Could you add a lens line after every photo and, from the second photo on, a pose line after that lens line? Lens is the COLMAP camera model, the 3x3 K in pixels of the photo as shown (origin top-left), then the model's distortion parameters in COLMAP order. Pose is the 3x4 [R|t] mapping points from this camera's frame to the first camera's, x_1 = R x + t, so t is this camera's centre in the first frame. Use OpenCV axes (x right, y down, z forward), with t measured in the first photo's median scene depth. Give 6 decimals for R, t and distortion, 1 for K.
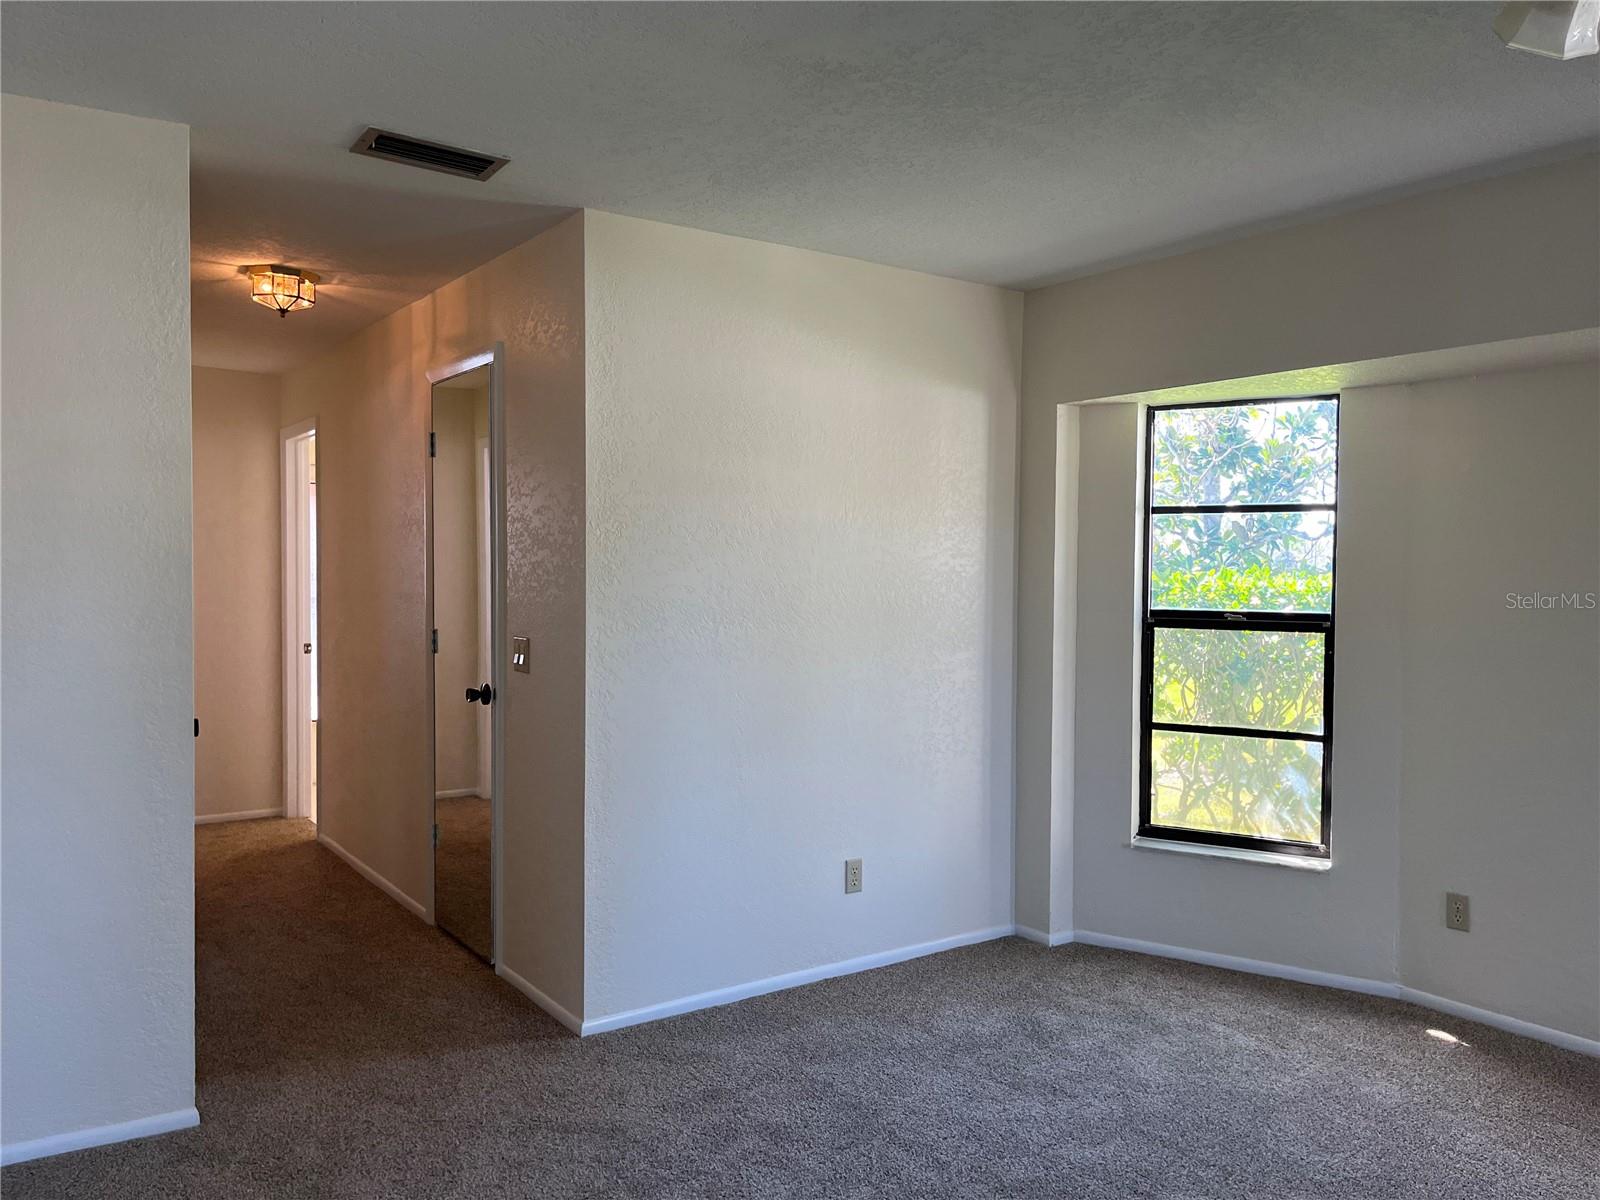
lens RADIAL K [[1212.8, 0, 797.2], [0, 1212.8, 602.3], [0, 0, 1]] dist [0.041322, -0.001435]
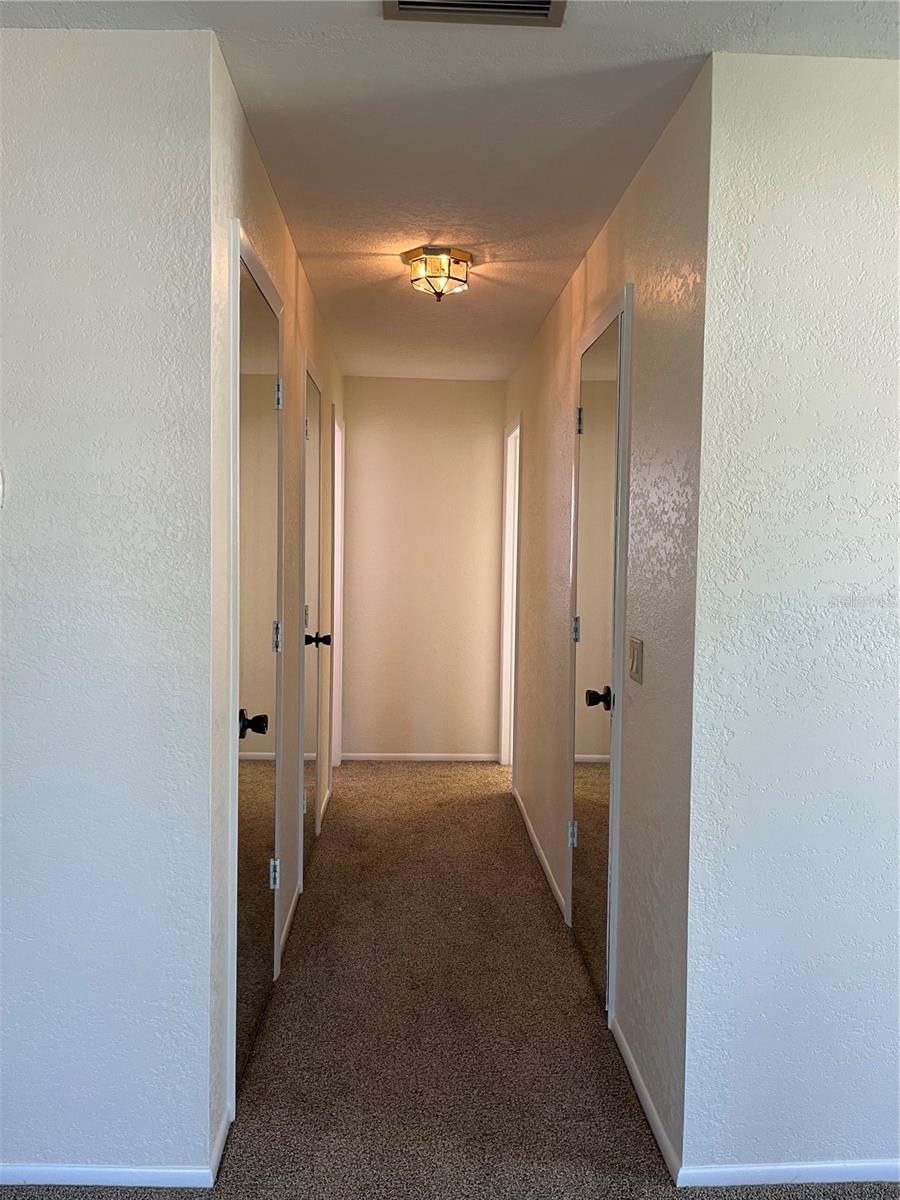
lens RADIAL K [[909.6, 0, 440.1], [0, 909.6, 592.6], [0, 0, 1]] dist [0.041322, -0.001435]
pose [[0.839866, 0.033817, -0.541740, -0.005116], [-0.021252, 0.999341, 0.029435, -0.017123], [0.542378, -0.013209, 0.840031, 0.395664]]
